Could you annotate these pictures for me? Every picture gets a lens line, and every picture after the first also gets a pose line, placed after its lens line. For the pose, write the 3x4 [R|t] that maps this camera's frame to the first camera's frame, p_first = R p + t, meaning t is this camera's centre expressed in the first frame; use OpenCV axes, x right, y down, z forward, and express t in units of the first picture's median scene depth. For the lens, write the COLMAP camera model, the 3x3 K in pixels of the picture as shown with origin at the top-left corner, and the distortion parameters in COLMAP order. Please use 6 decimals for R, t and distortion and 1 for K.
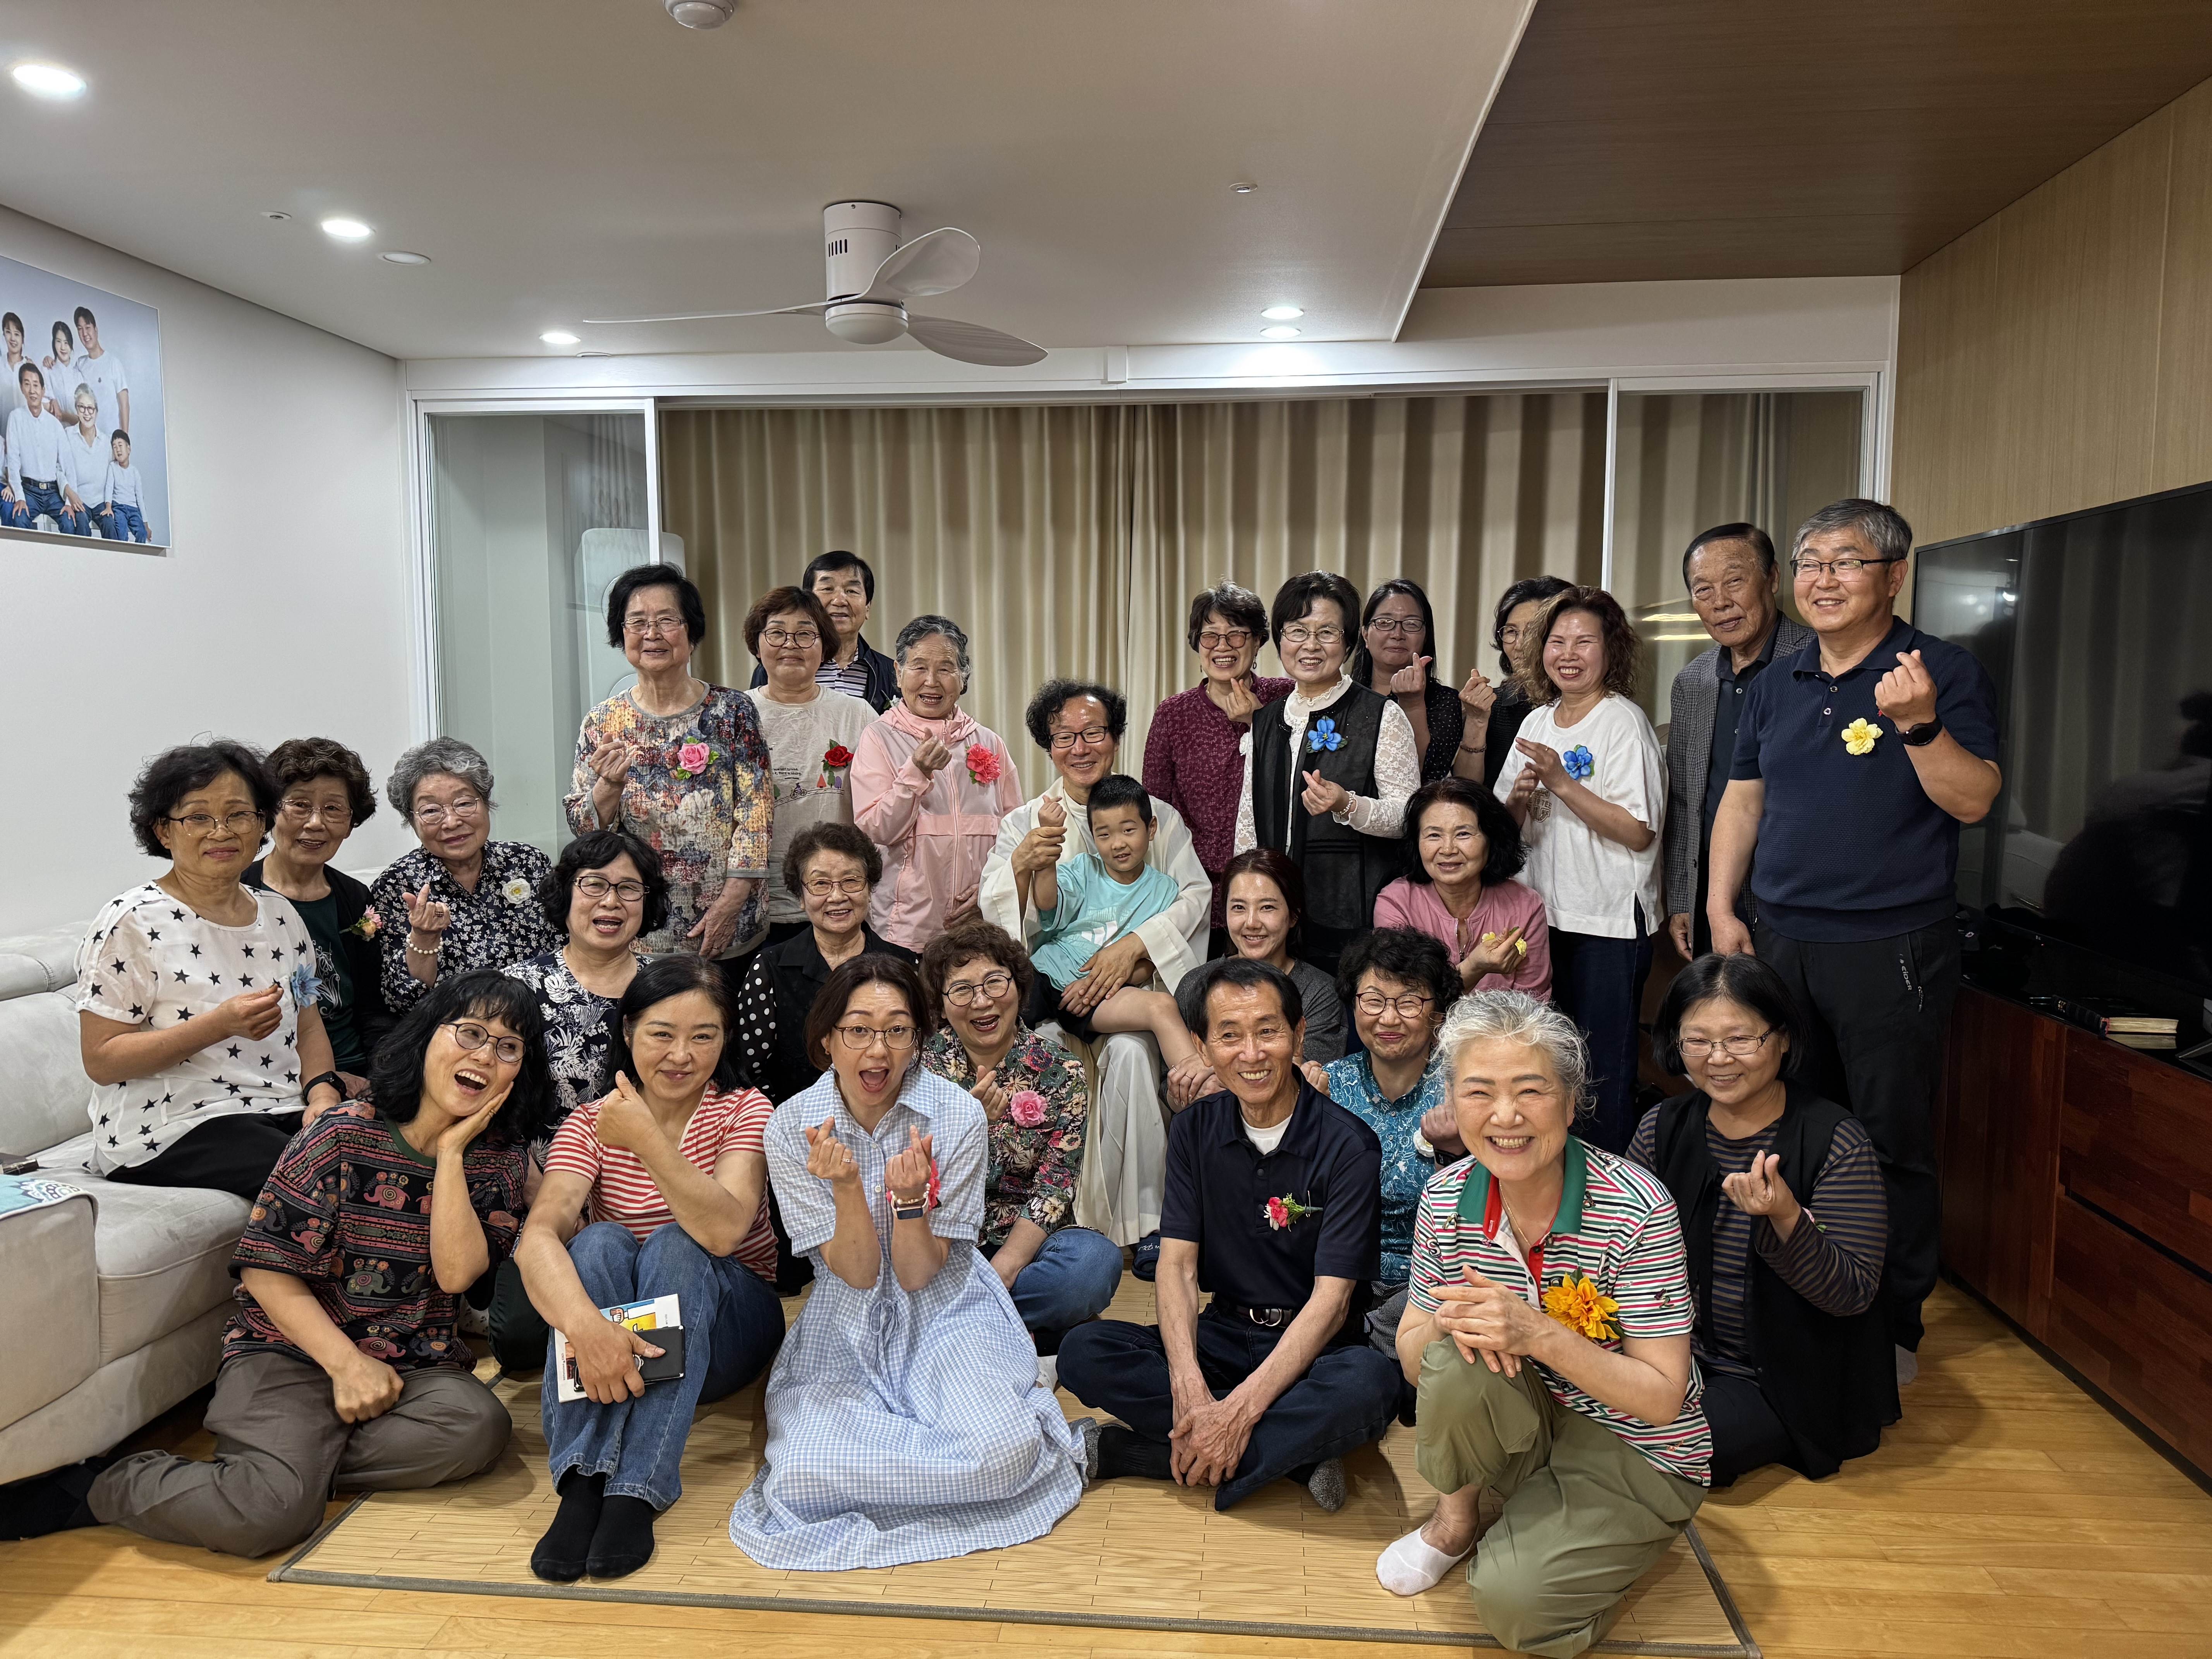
lens RADIAL K [[1574.4, 0, 1106.0], [0, 1574.4, 829.5], [0, 0, 1]] dist [-0.000701, -0.008241]
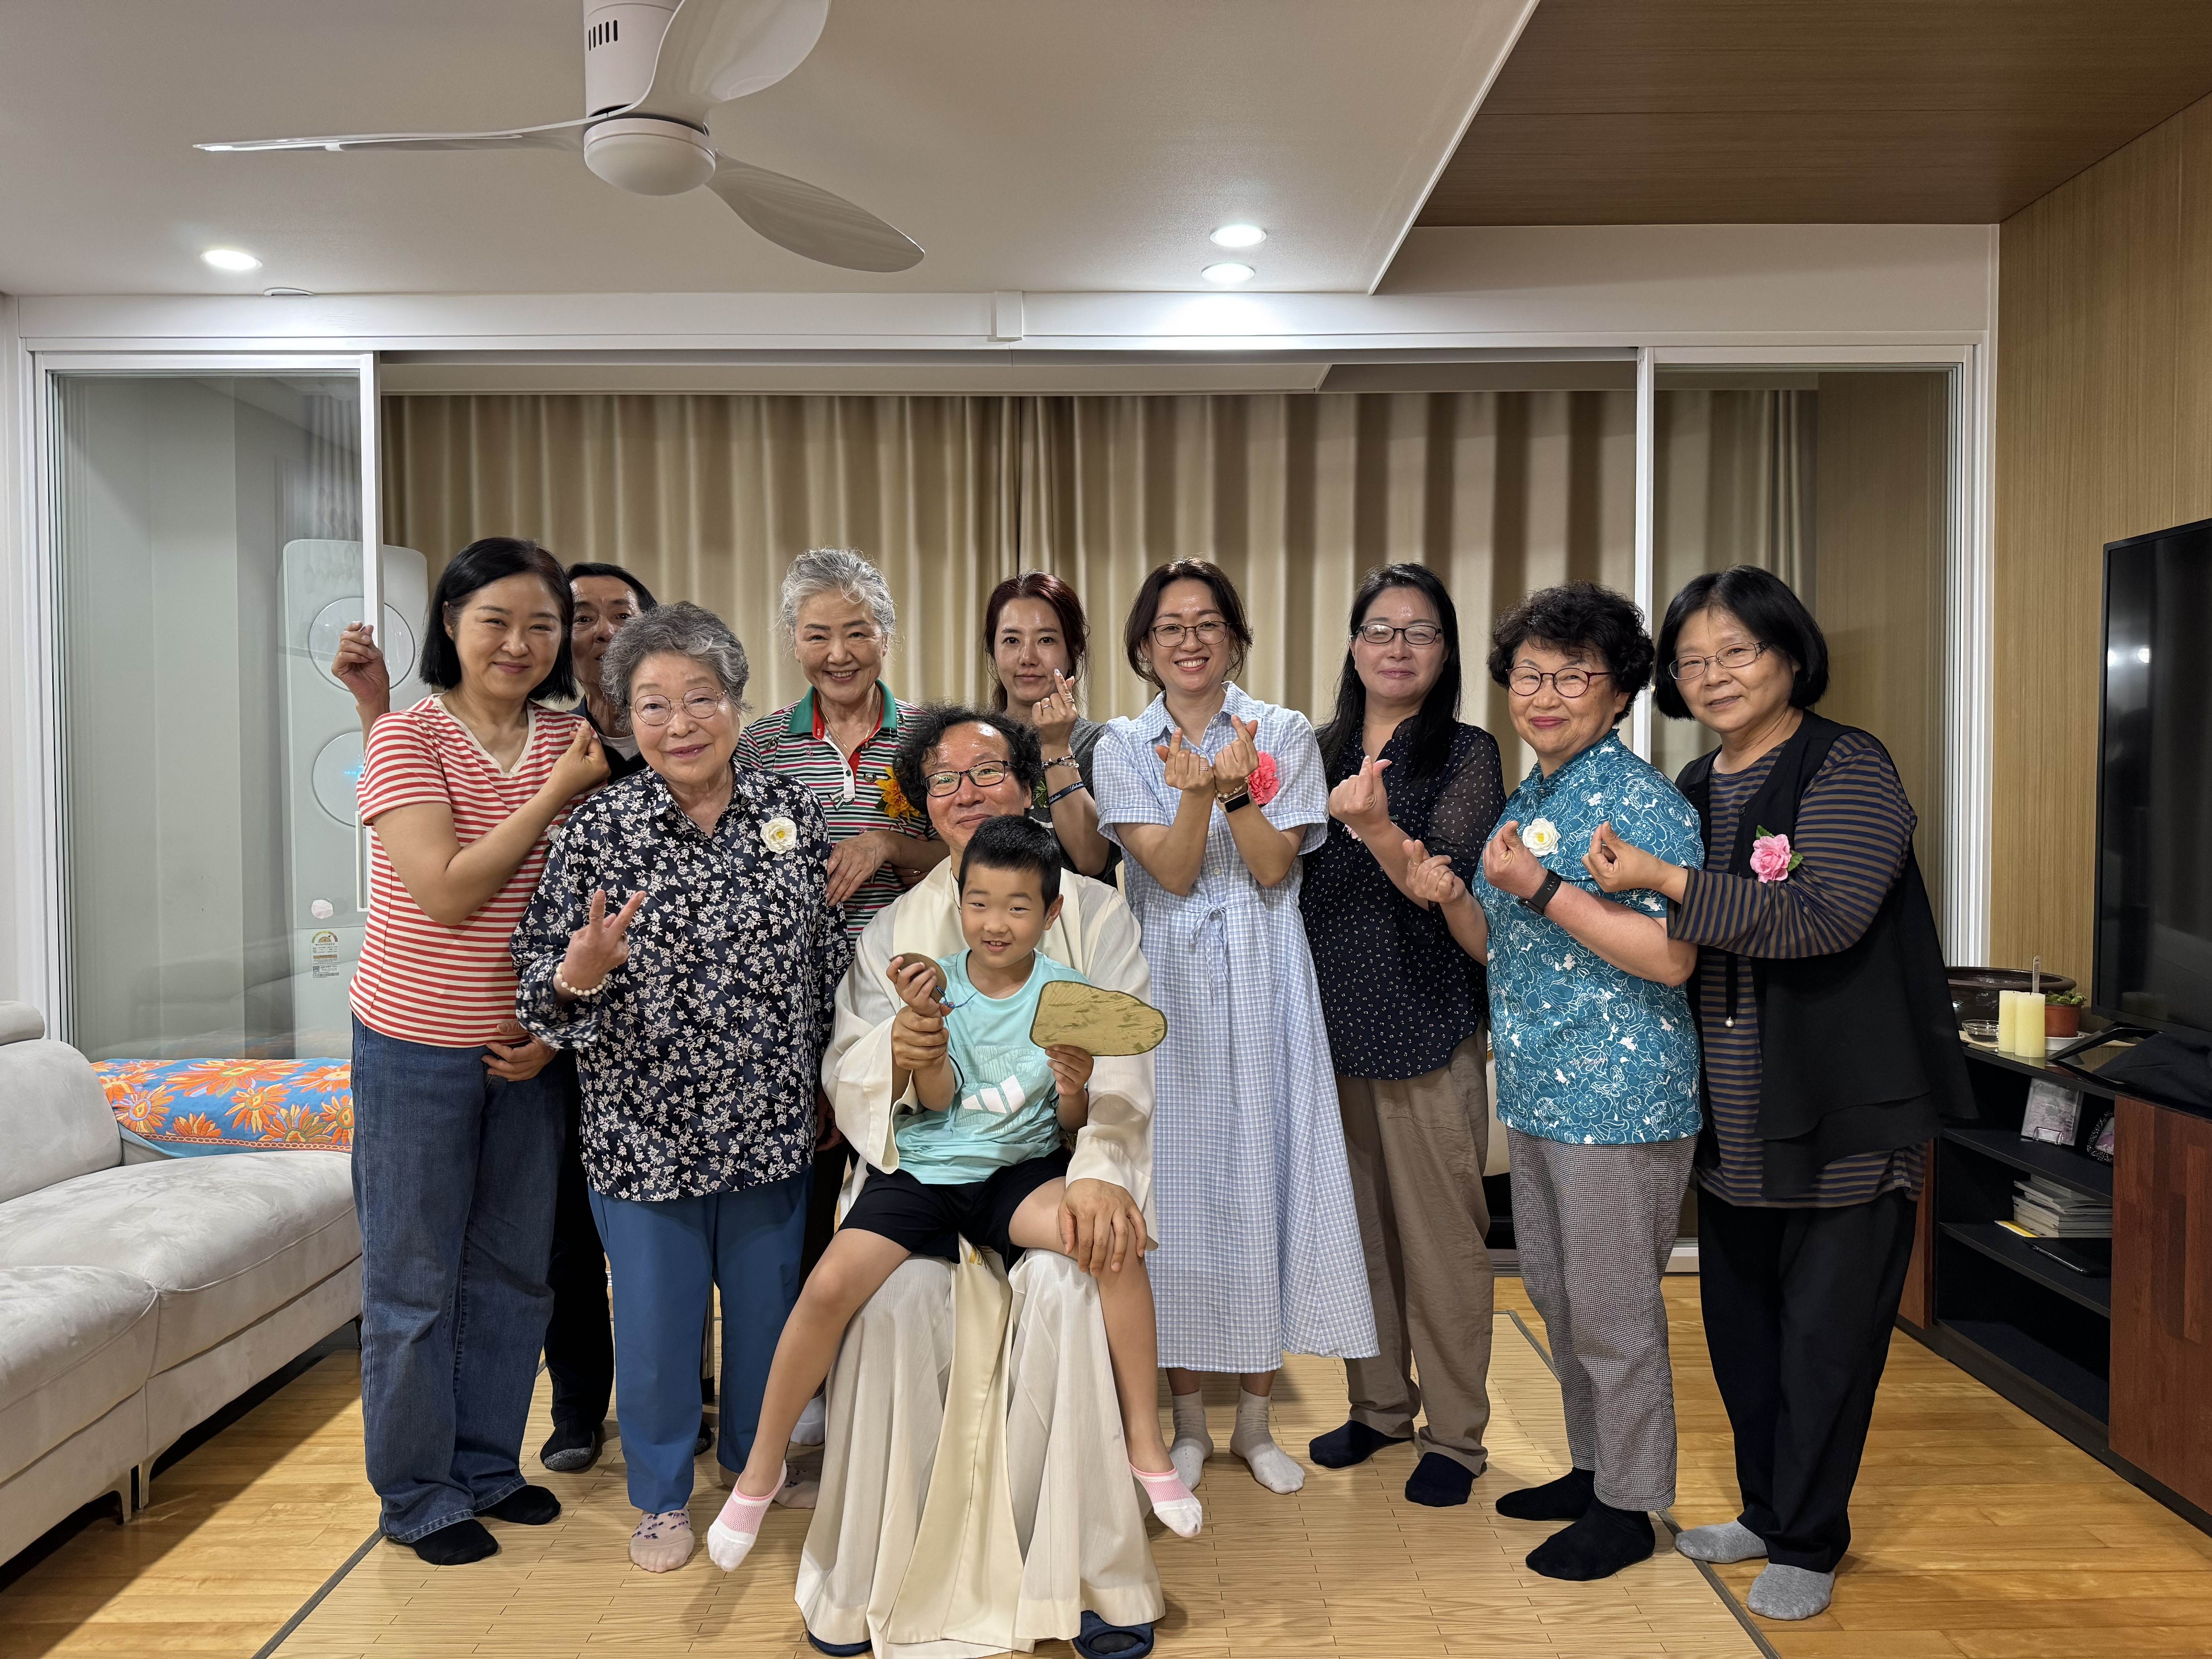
lens RADIAL K [[1576.0, 0, 1105.6], [0, 1576.0, 833.2], [0, 0, 1]] dist [-0.000331, -0.009369]
pose [[0.994831, -0.006209, 0.101353, -0.022417], [0.011261, 0.998718, -0.049350, -0.010595], [-0.100916, 0.050236, 0.993626, 0.234220]]
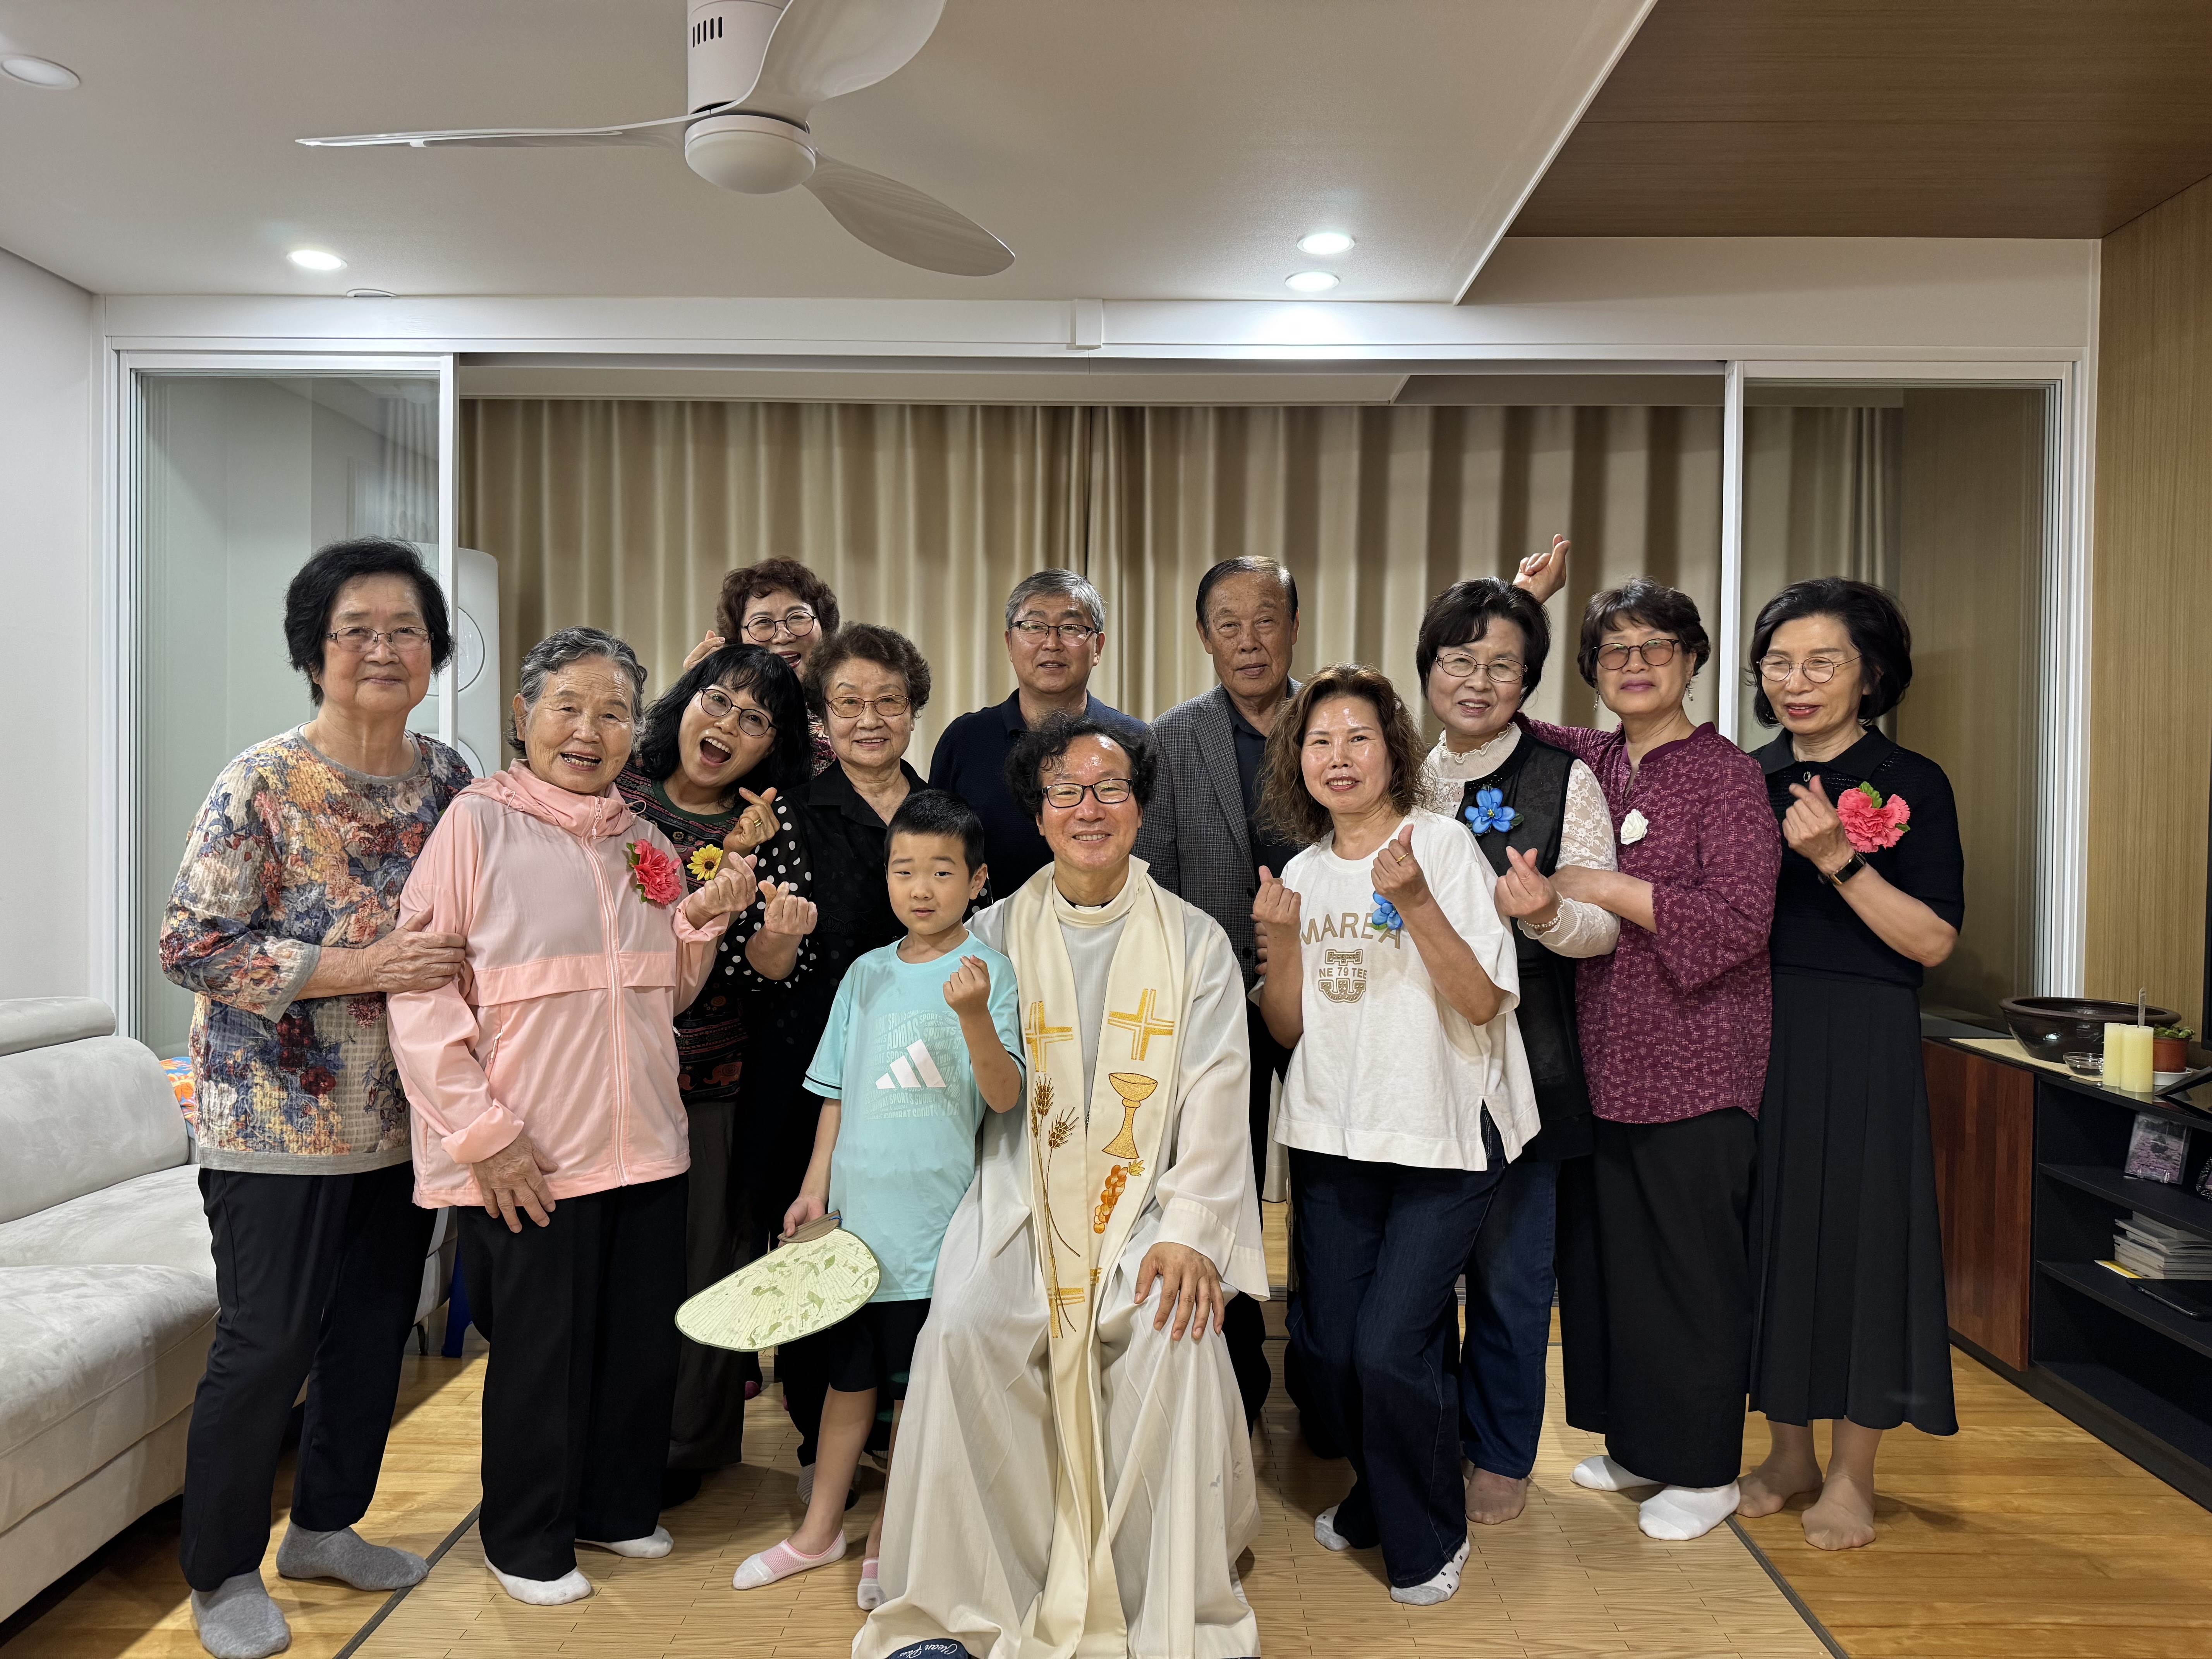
lens RADIAL K [[1574.4, 0, 1106.0], [0, 1574.4, 829.5], [0, 0, 1]] dist [-0.000701, -0.008241]
pose [[0.996854, 0.010598, 0.078546, -0.037045], [-0.005793, 0.998111, -0.061160, -0.010143], [-0.079046, 0.060512, 0.995033, 0.244856]]
